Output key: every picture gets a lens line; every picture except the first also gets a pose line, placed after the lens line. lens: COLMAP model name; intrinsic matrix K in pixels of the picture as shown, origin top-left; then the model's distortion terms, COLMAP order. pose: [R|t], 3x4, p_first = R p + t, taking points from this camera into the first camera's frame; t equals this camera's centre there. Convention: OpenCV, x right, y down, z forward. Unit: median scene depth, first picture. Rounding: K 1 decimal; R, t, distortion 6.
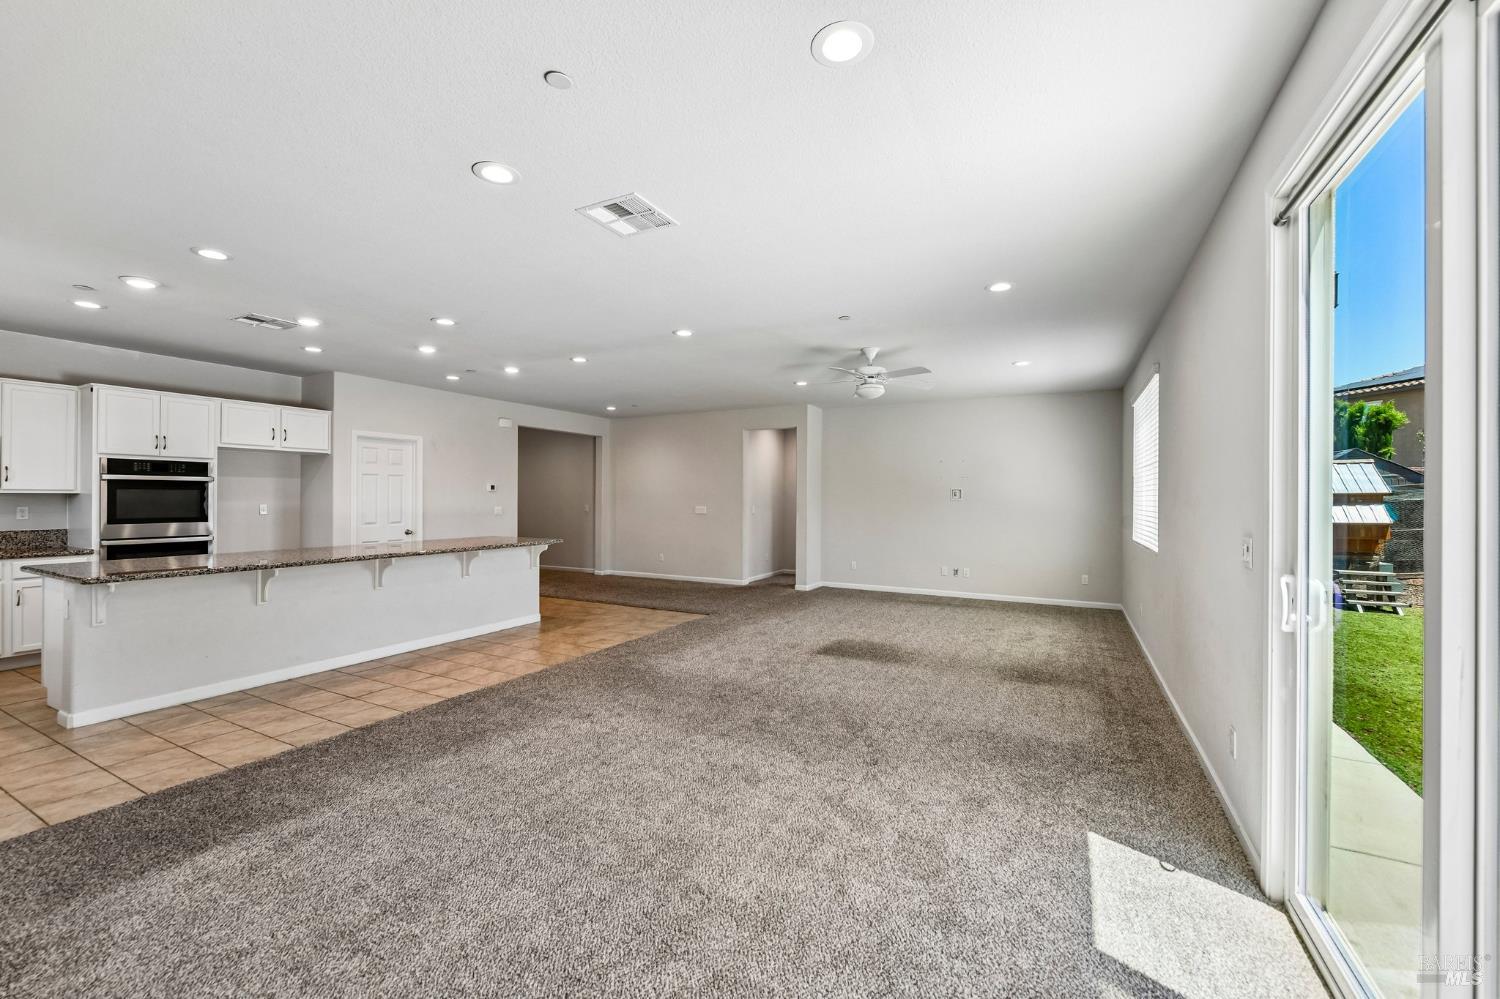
lens RADIAL K [[598.3, 0, 753.2], [0, 598.3, 497.1], [0, 0, 1]] dist [-0.006711, -0.000827]
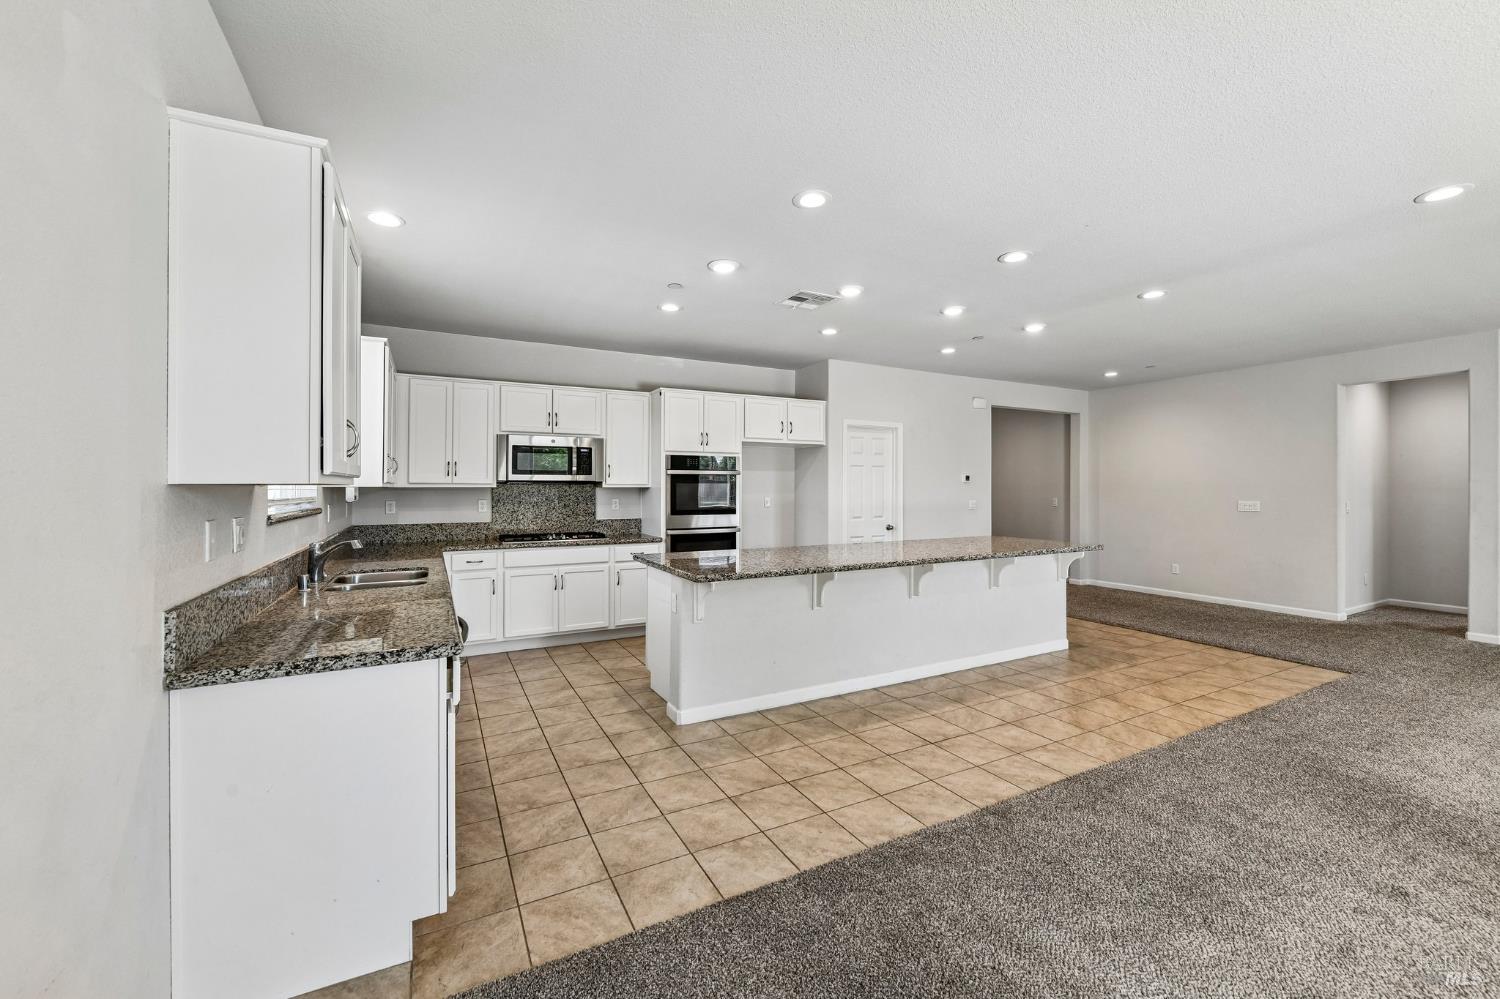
lens RADIAL K [[598.3, 0, 753.4], [0, 598.3, 492.5], [0, 0, 1]] dist [-0.006711, -0.000827]
pose [[0.825612, -0.001516, -0.564236, -0.317689], [0.004990, 0.999977, 0.004614, -0.000850], [0.564216, -0.006625, 0.825601, 0.161139]]
